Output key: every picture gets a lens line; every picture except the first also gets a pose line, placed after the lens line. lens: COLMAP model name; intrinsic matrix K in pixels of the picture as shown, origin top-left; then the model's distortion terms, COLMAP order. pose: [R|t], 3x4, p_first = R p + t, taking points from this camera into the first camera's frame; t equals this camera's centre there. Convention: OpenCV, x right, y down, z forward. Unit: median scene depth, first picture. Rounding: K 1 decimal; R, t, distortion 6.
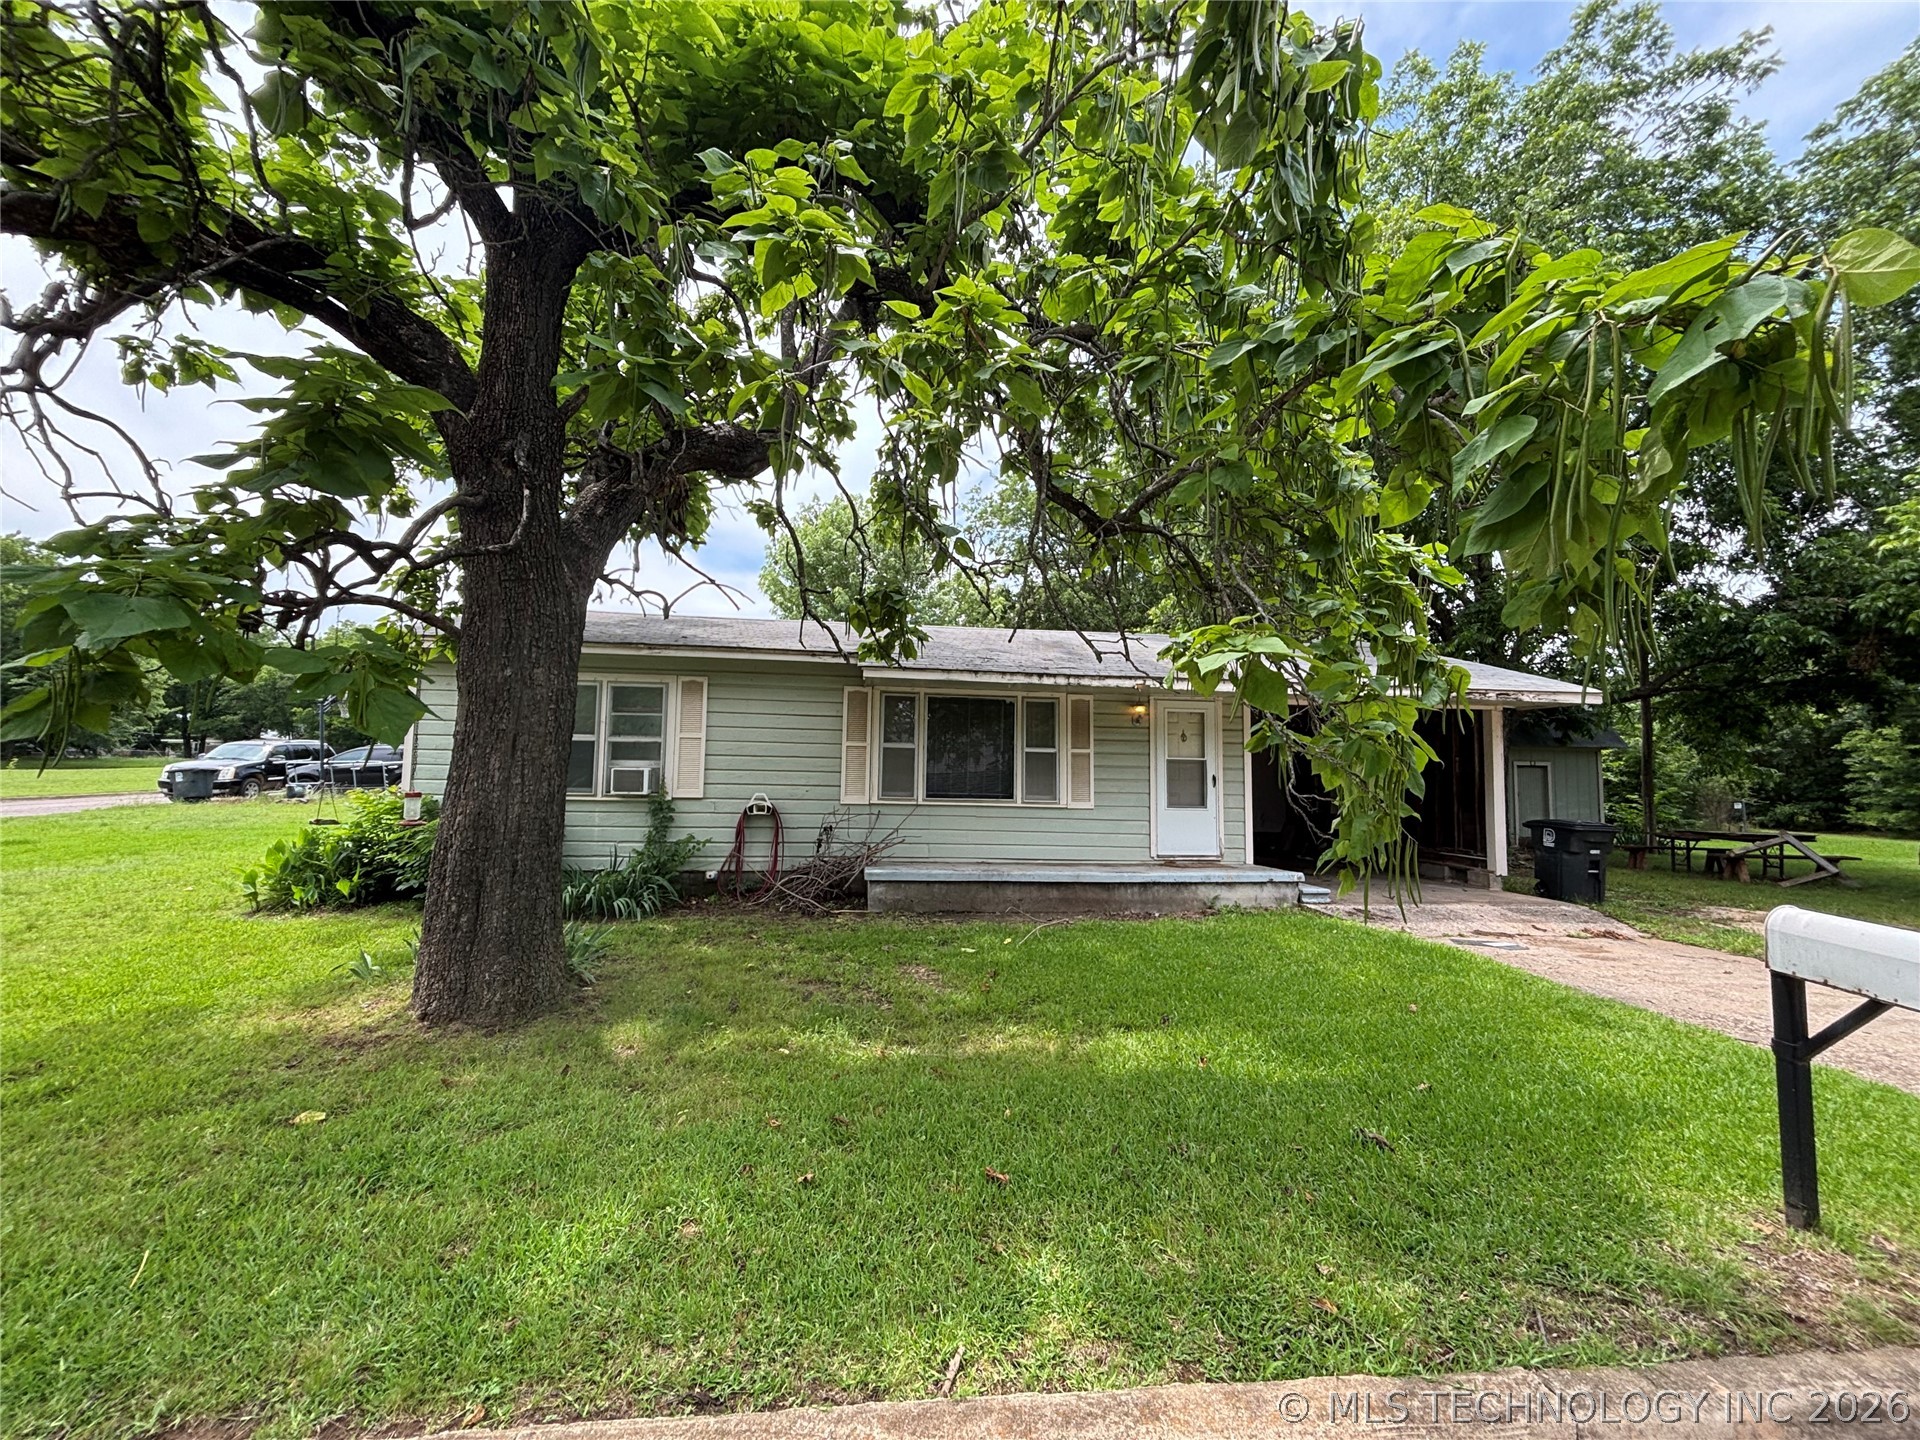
lens RADIAL K [[780.4, 0, 960.0], [0, 780.4, 720.0], [0, 0, 1]] dist [0.036788, 0.000007]
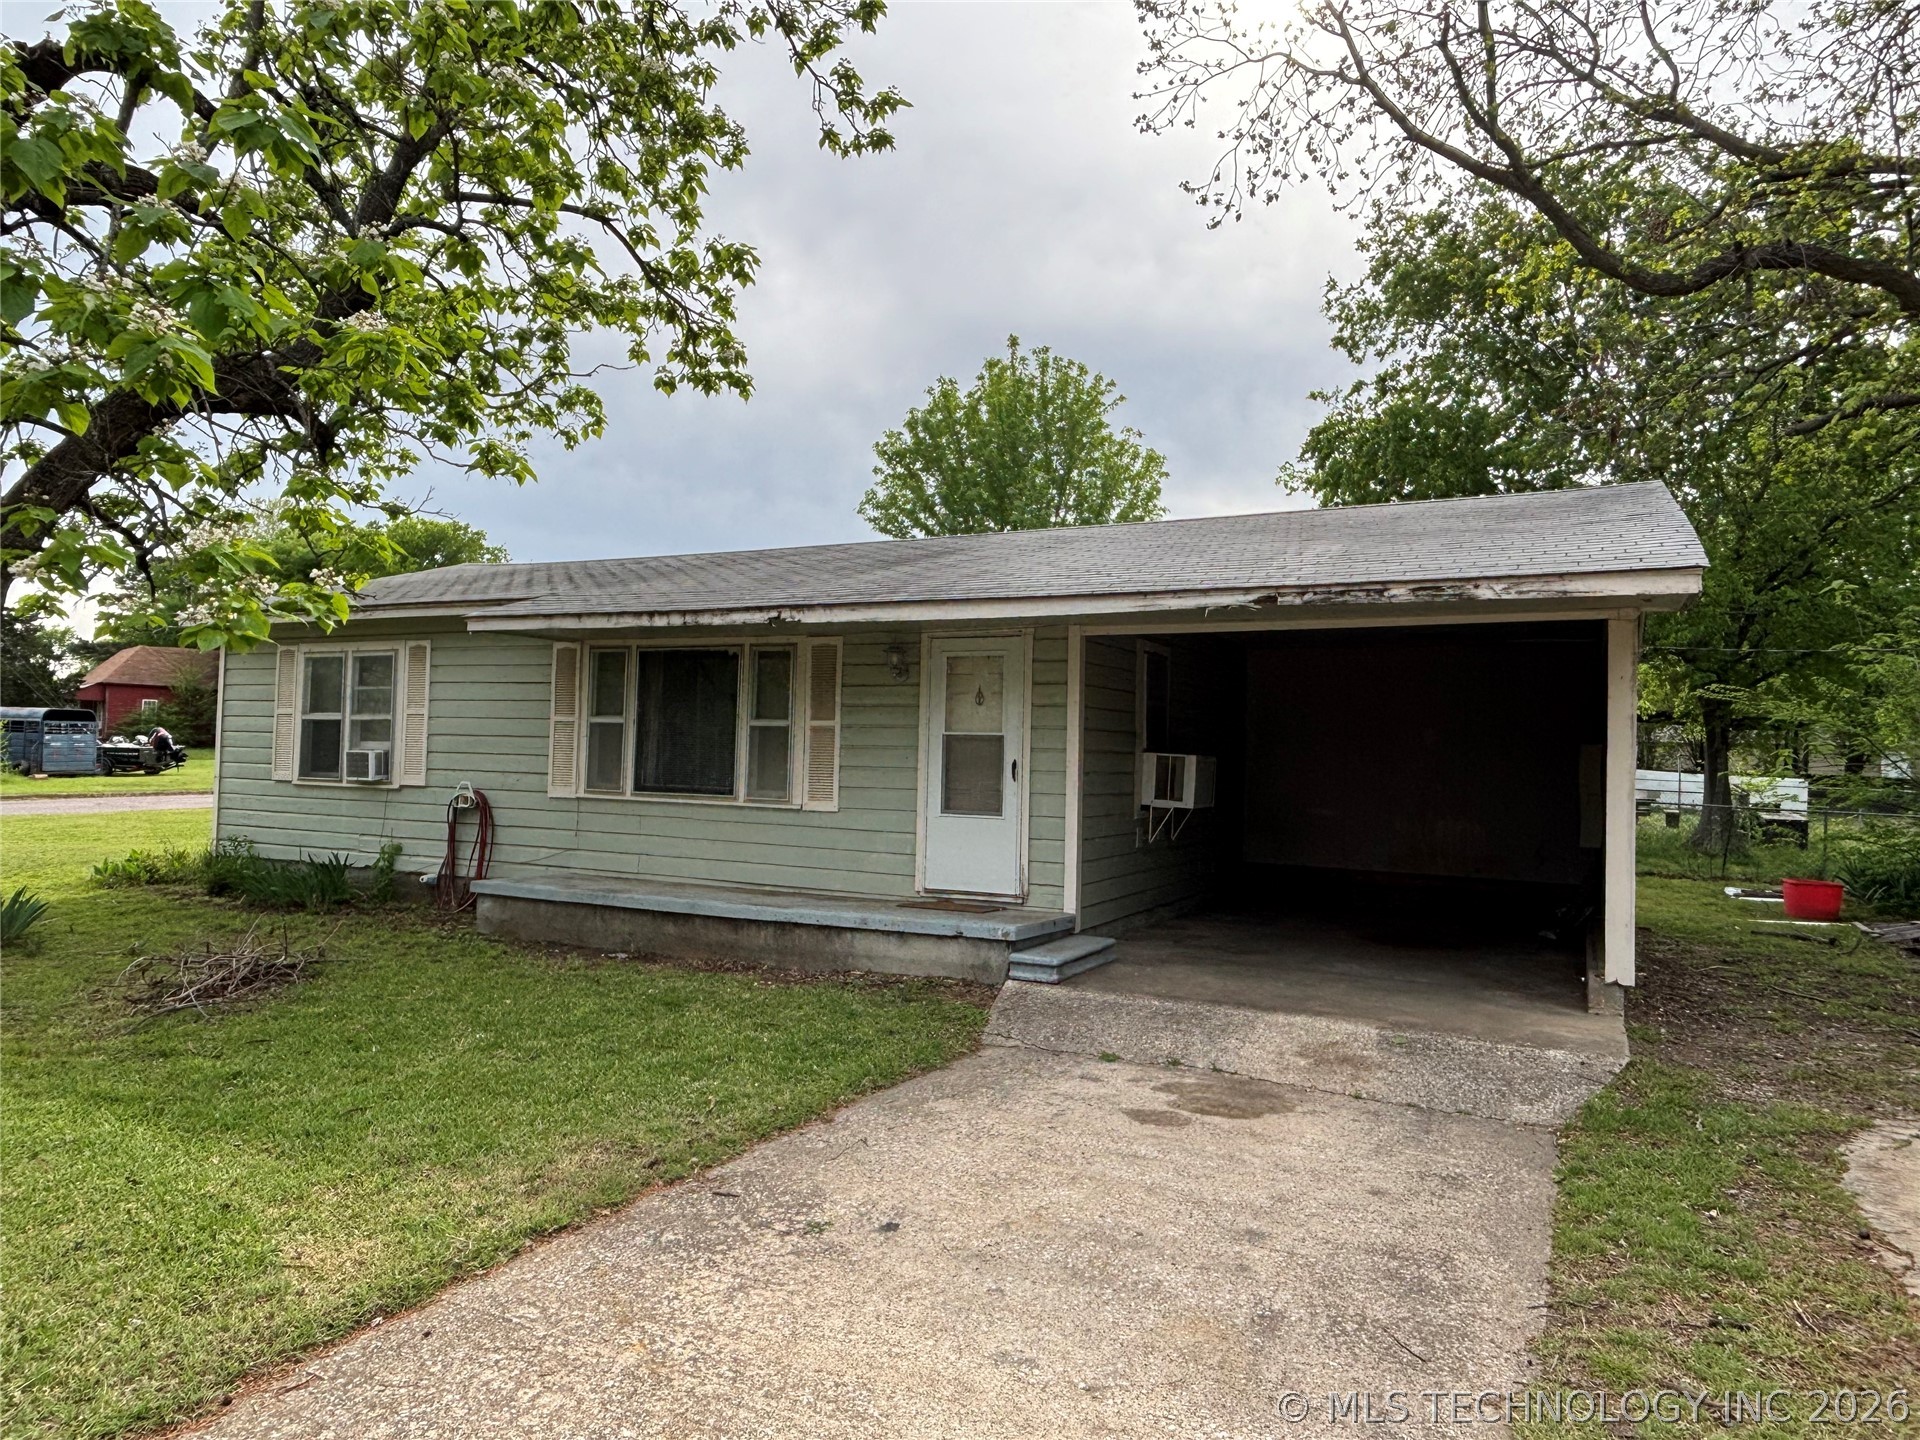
lens RADIAL K [[1219.0, 0, 960.0], [0, 1219.0, 720.0], [0, 0, 1]] dist [0.072984, -0.108116]
pose [[0.829883, -0.017024, -0.557678, 0.871578], [0.029928, 0.999454, 0.014027, 0.027599], [0.557134, -0.028330, 0.829939, 0.230215]]
